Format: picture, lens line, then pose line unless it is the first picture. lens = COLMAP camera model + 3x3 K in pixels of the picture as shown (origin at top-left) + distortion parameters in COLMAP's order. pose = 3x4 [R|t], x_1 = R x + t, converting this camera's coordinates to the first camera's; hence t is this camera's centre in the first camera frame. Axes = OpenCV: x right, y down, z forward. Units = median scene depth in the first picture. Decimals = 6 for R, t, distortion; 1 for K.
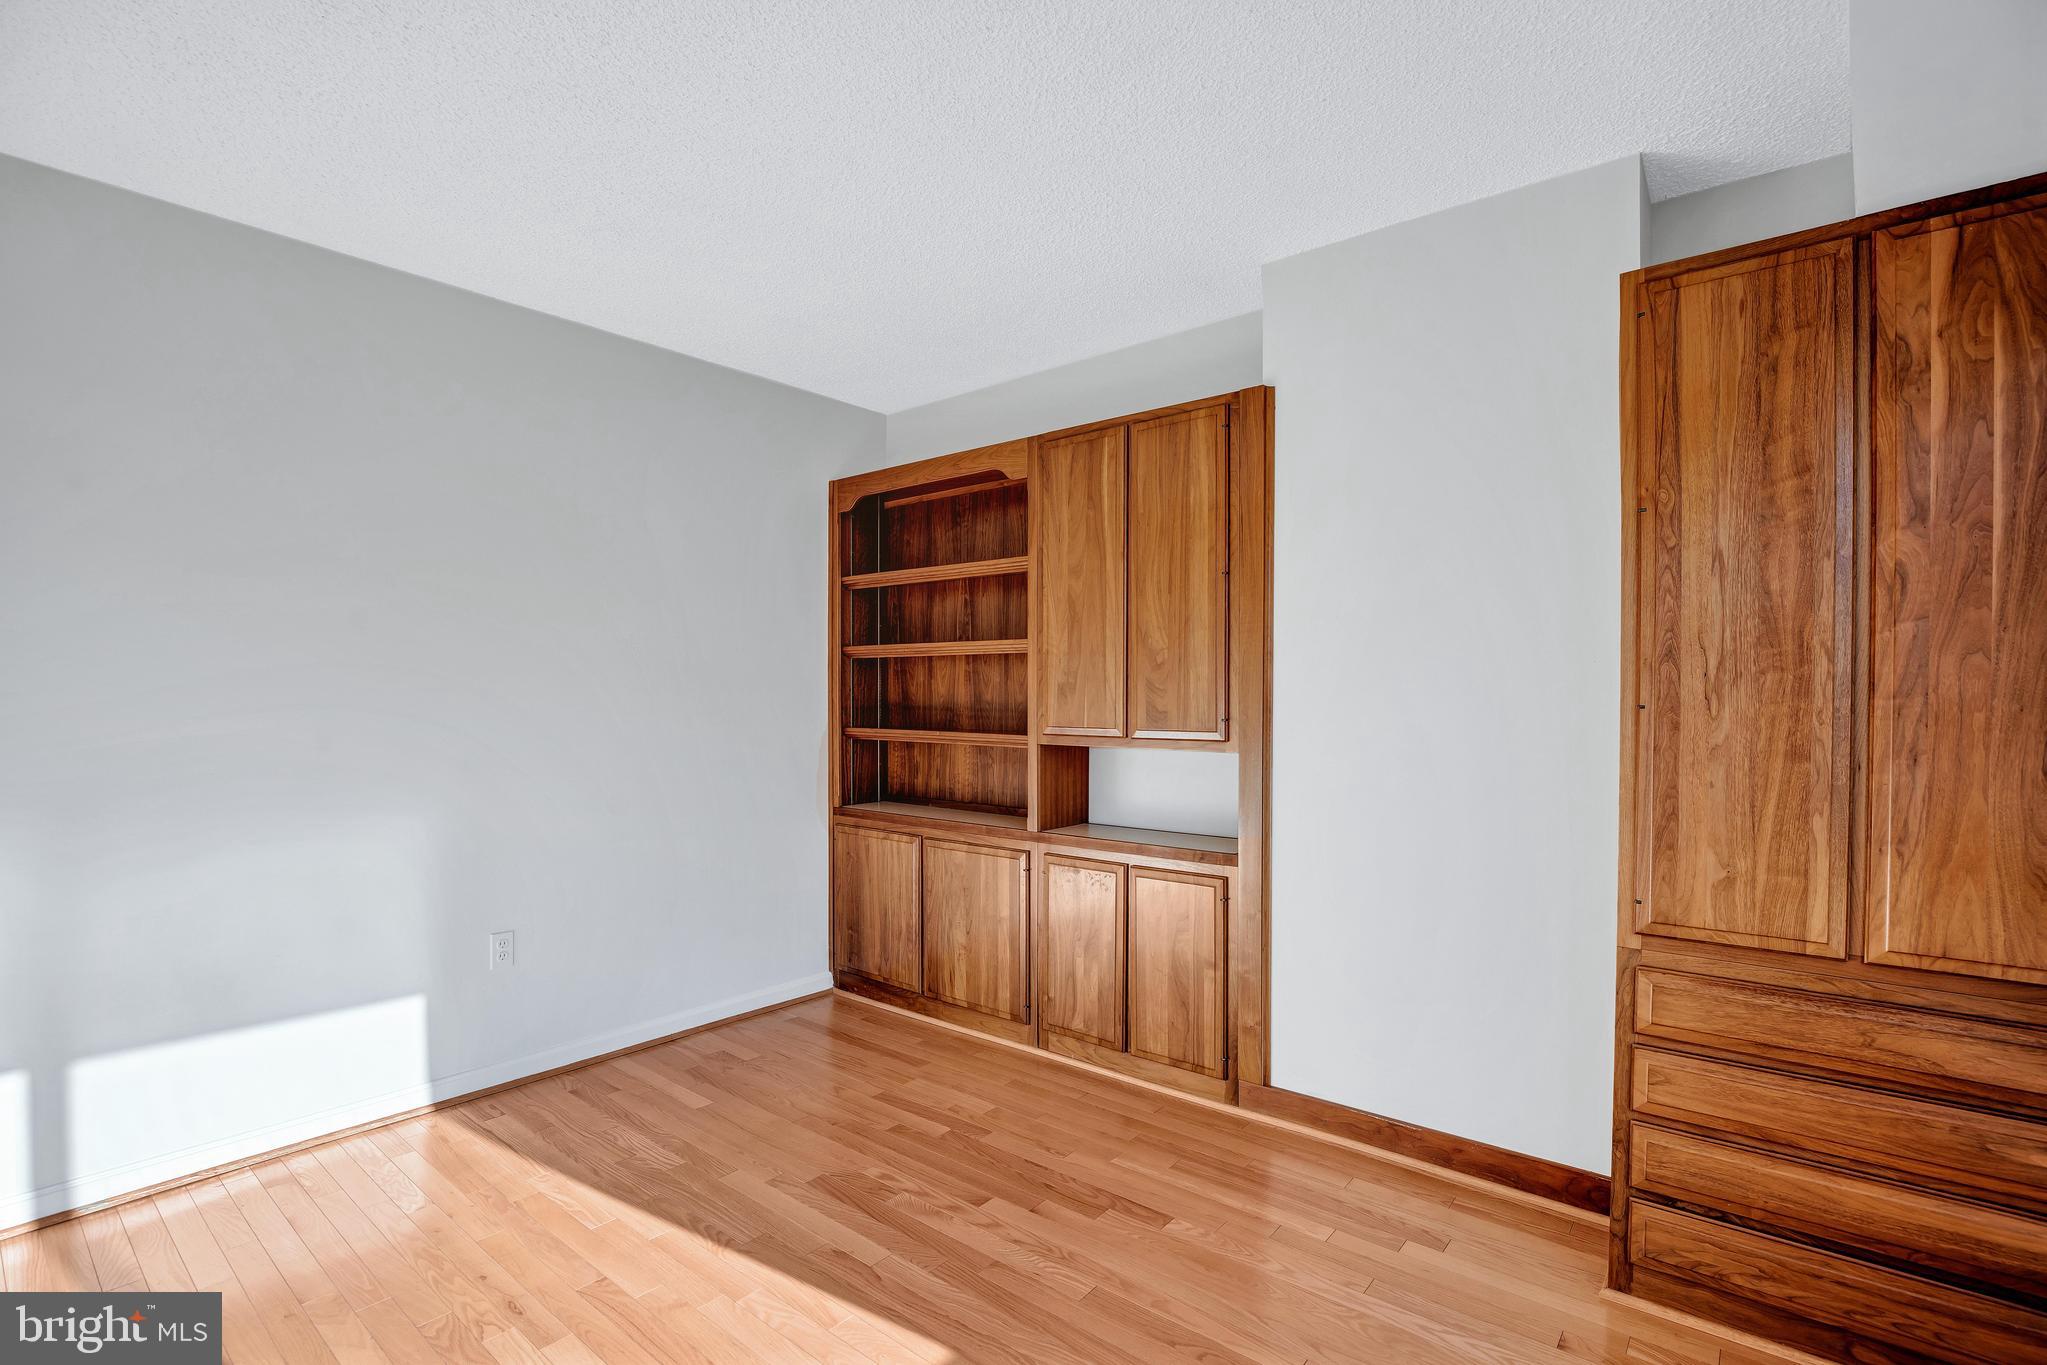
lens RADIAL K [[899.4, 0, 958.9], [0, 899.4, 713.4], [0, 0, 1]] dist [-0.013807, 0.000058]
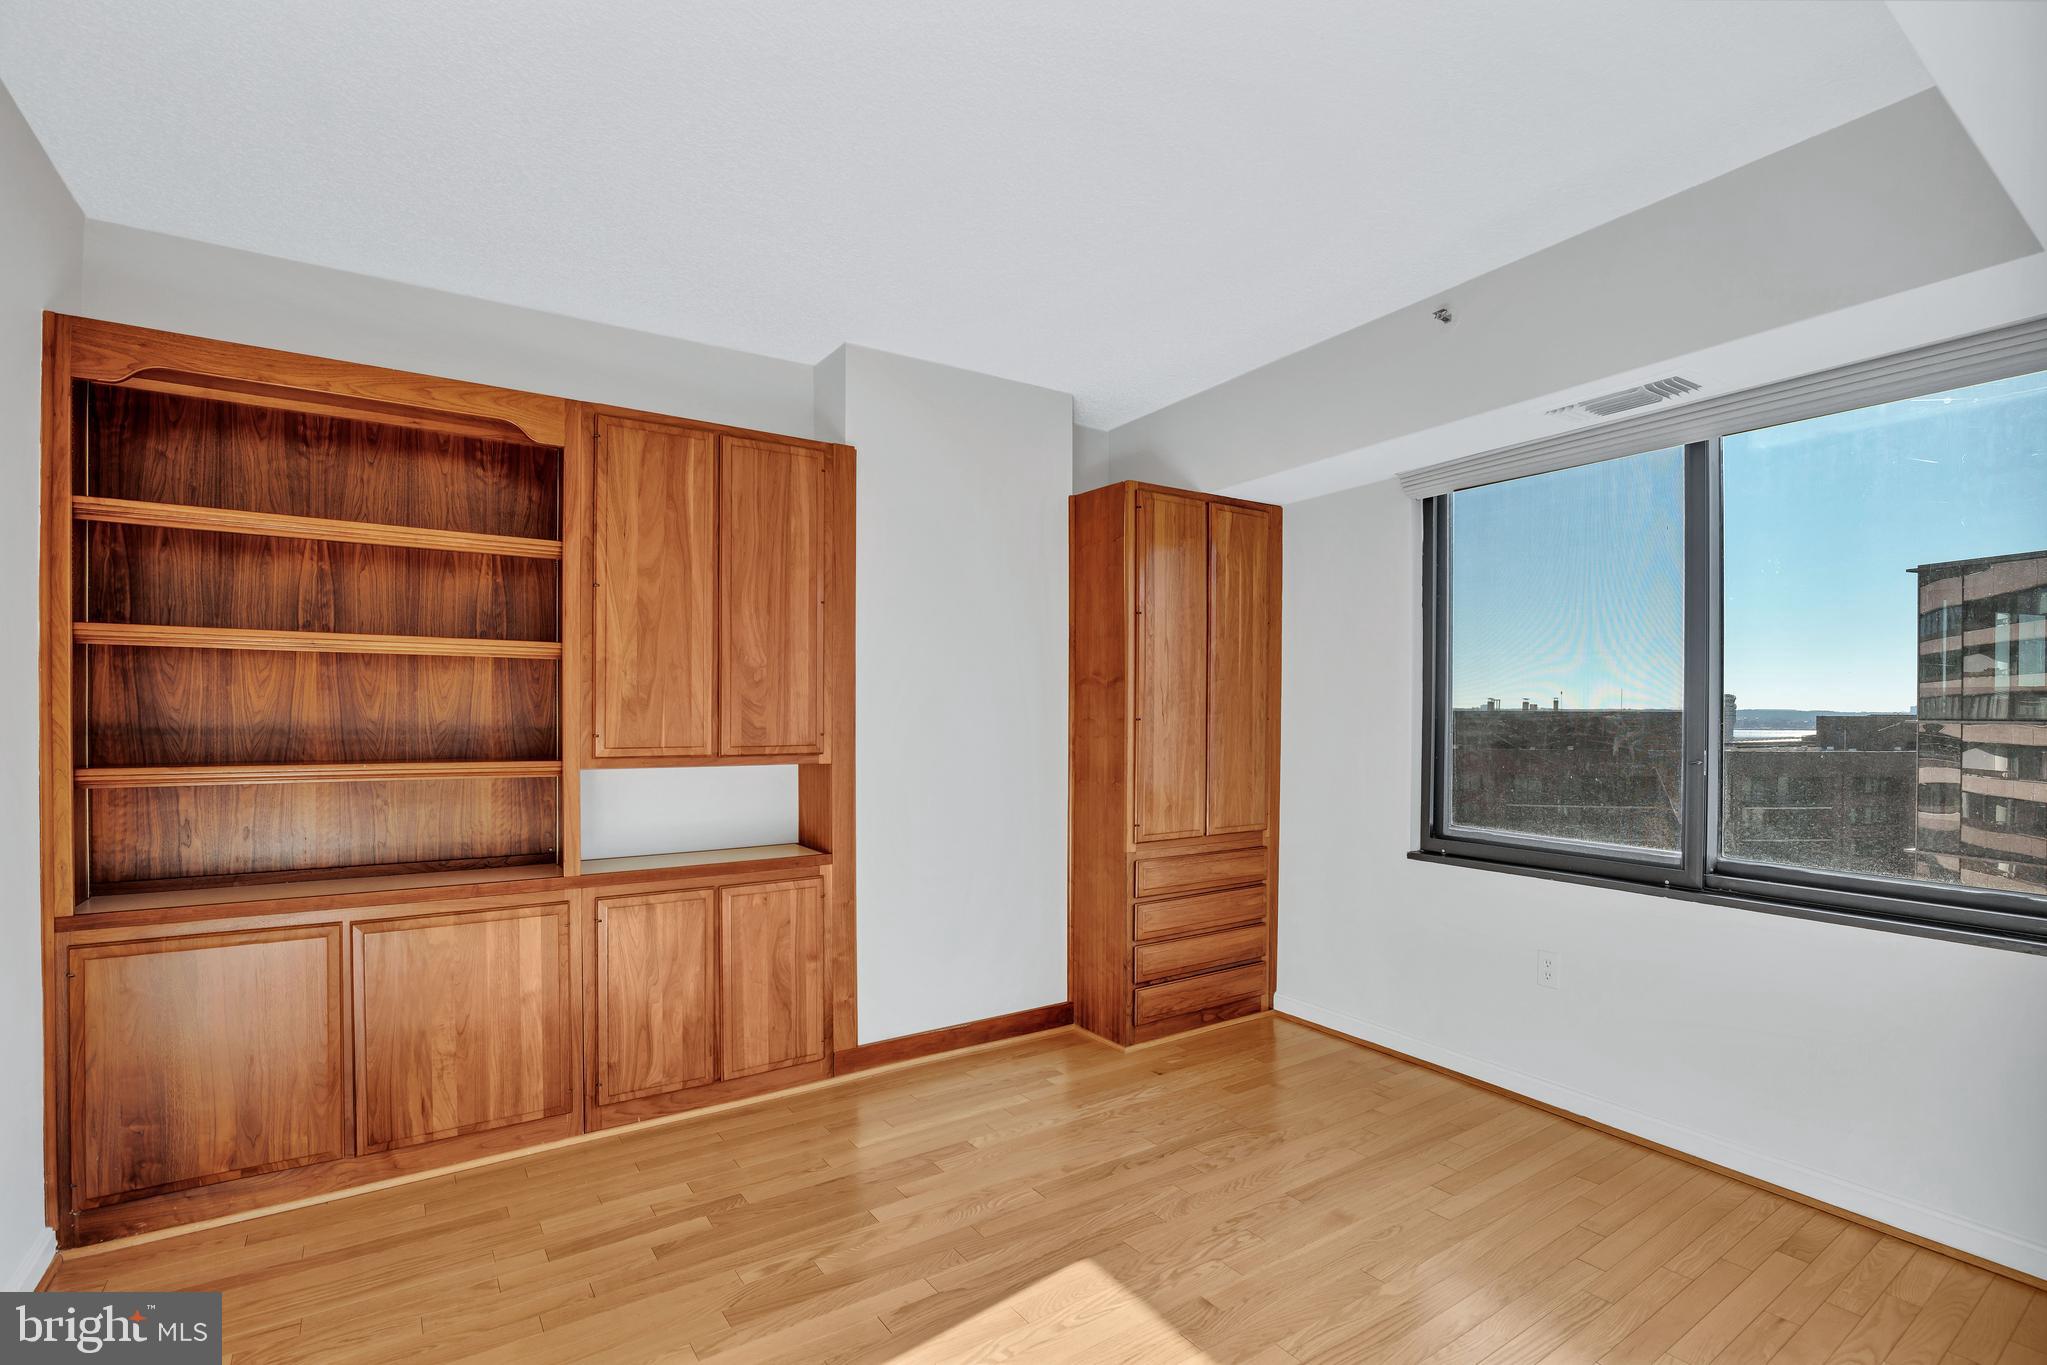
lens RADIAL K [[930.1, 0, 1024.5], [0, 930.1, 717.8], [0, 0, 1]] dist [-0.019622, 0.000007]
pose [[0.301686, -0.008011, 0.953374, -0.674927], [0.015968, 0.999867, 0.003349, -0.012188], [-0.953274, 0.014213, 0.301773, 0.385919]]
